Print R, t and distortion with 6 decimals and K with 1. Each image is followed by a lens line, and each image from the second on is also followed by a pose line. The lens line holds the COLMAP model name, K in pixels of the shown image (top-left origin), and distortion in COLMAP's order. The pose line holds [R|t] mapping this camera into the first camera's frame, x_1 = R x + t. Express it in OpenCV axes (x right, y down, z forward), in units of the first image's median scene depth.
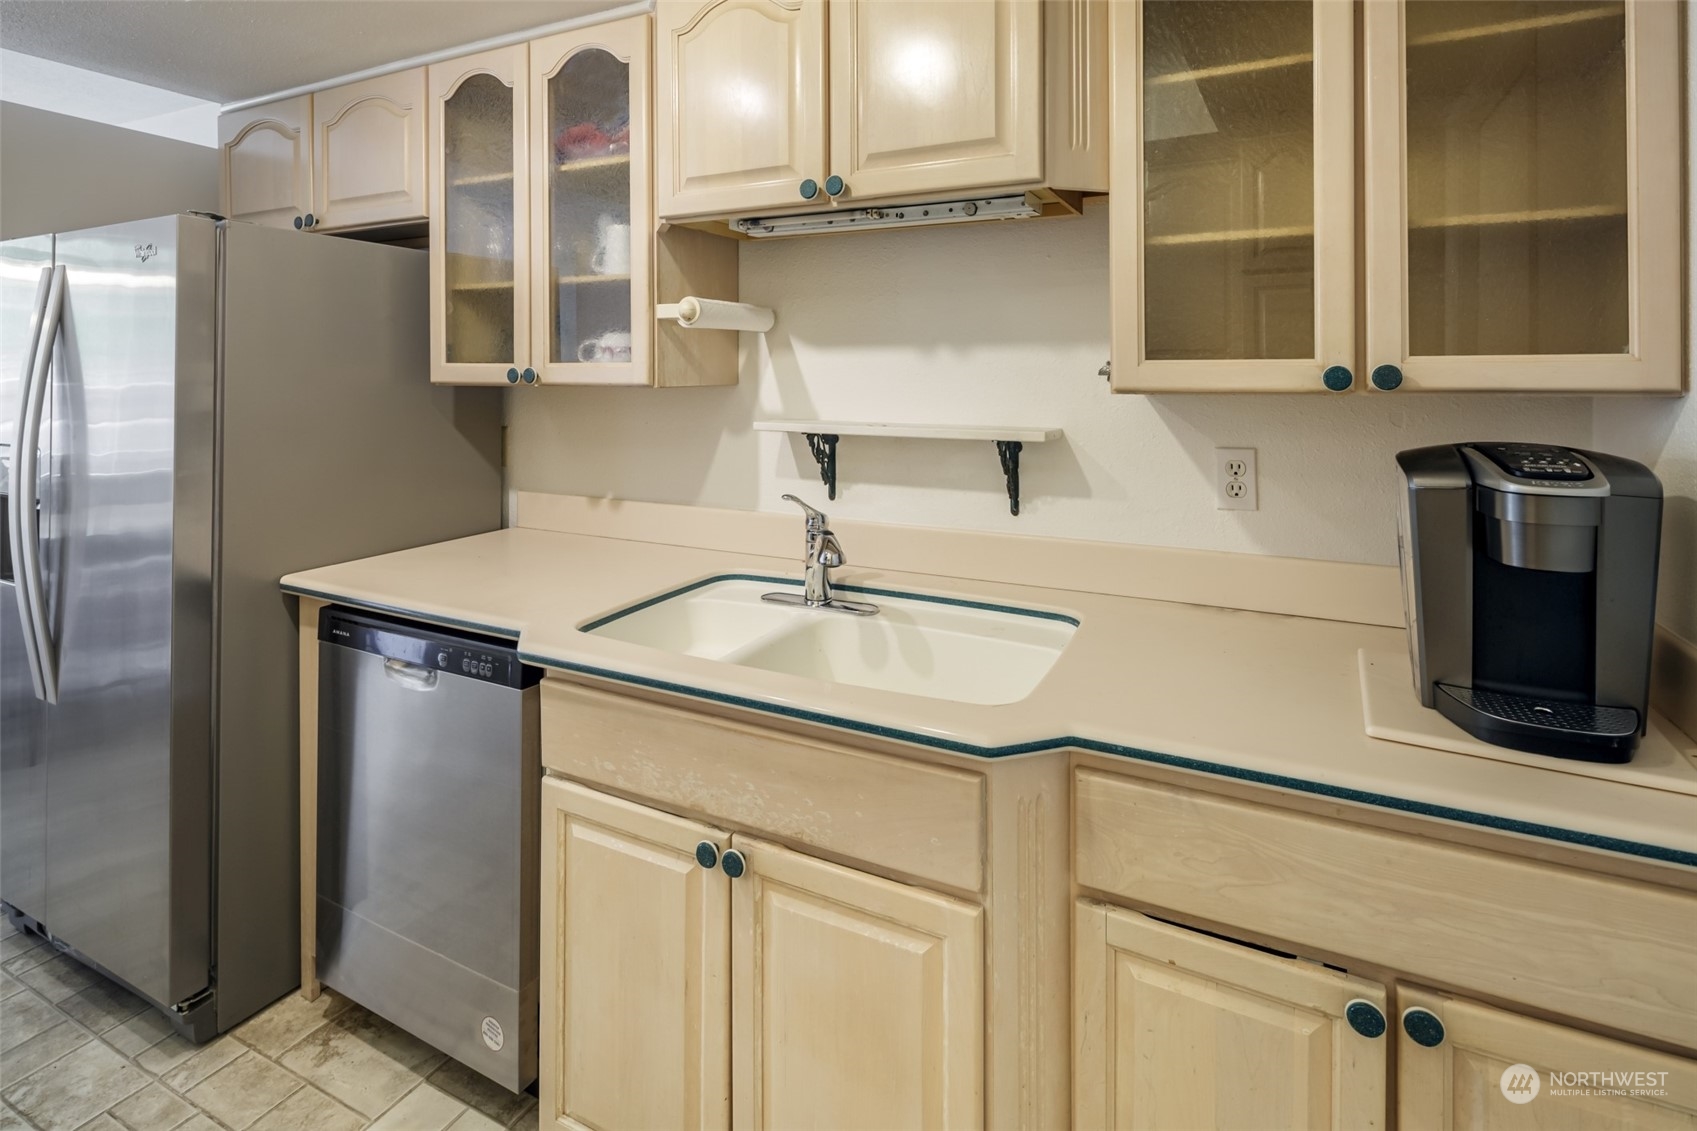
lens RADIAL K [[840.2, 0, 847.4], [0, 840.2, 373.7], [0, 0, 1]] dist [0.023775, -0.000036]
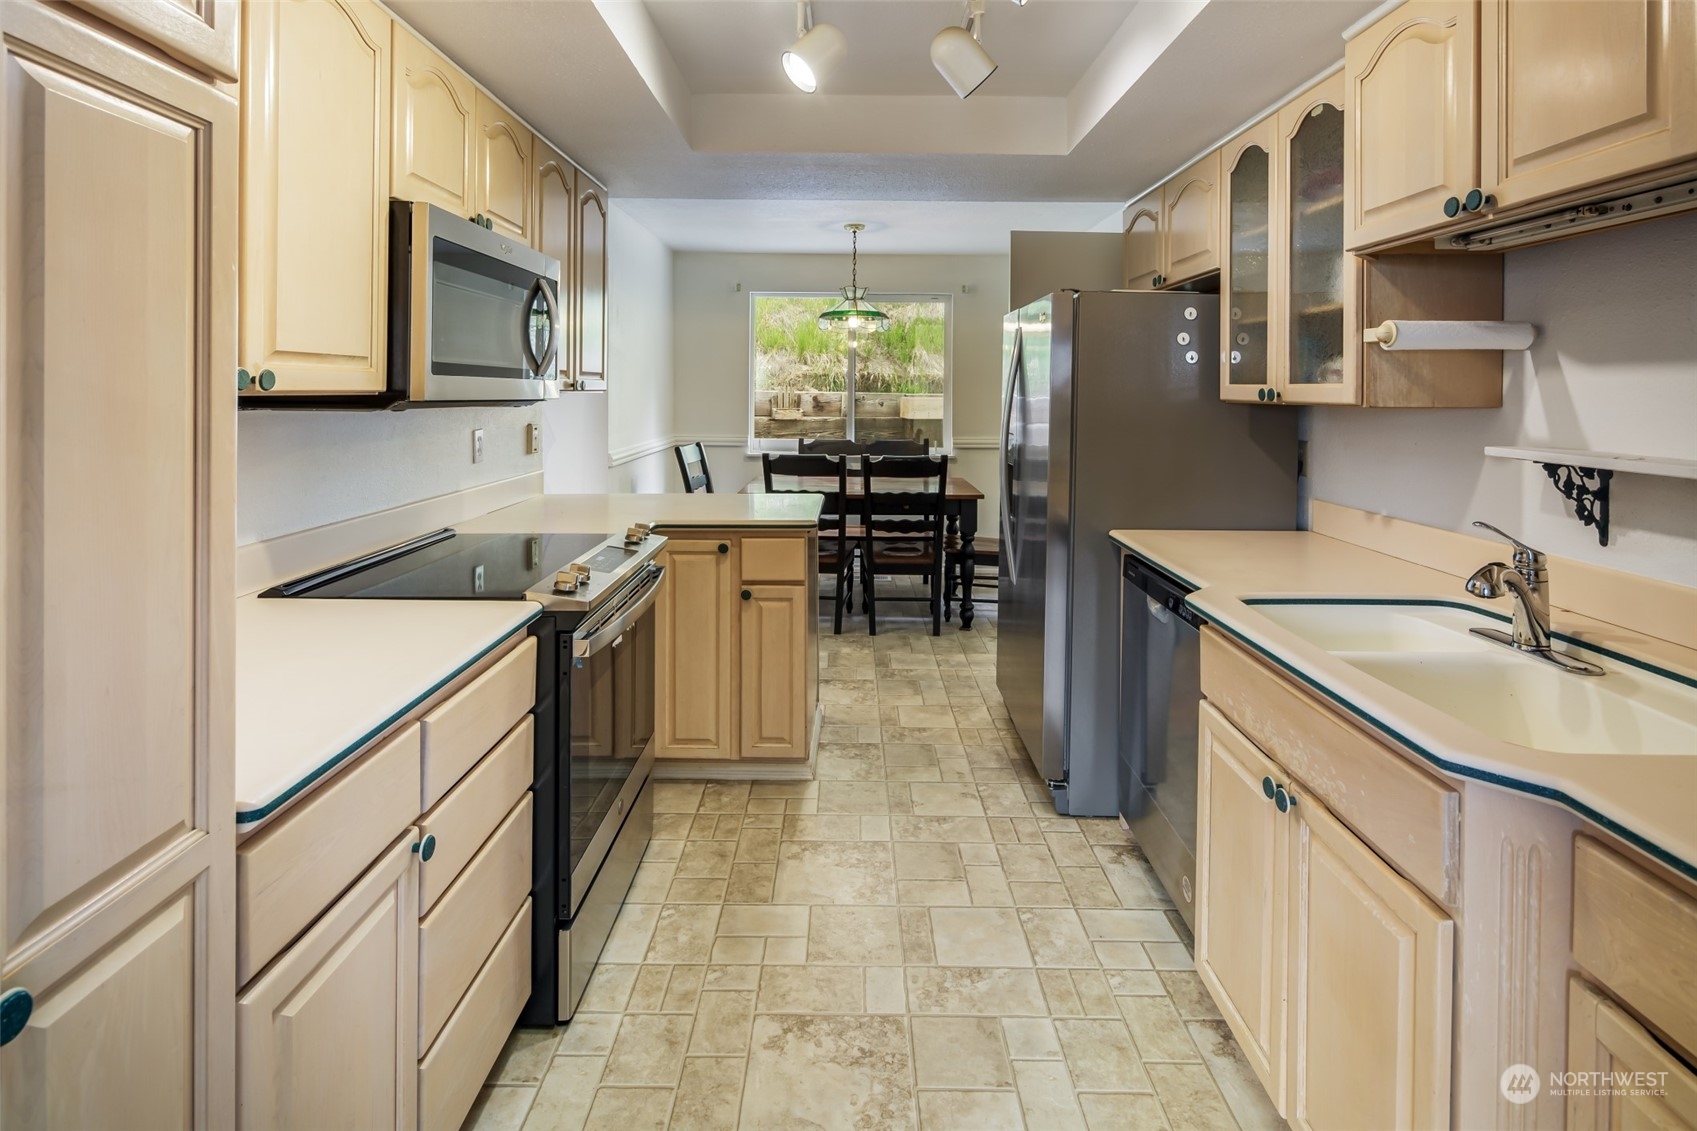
lens RADIAL K [[846.7, 0, 847.8], [0, 846.7, 392.9], [0, 0, 1]] dist [0.001386, -0.000357]
pose [[0.453881, 0.006828, -0.891036, 0.416158], [-0.009957, 0.999947, 0.002591, 0.002268], [0.891006, 0.007696, 0.453925, -0.065508]]
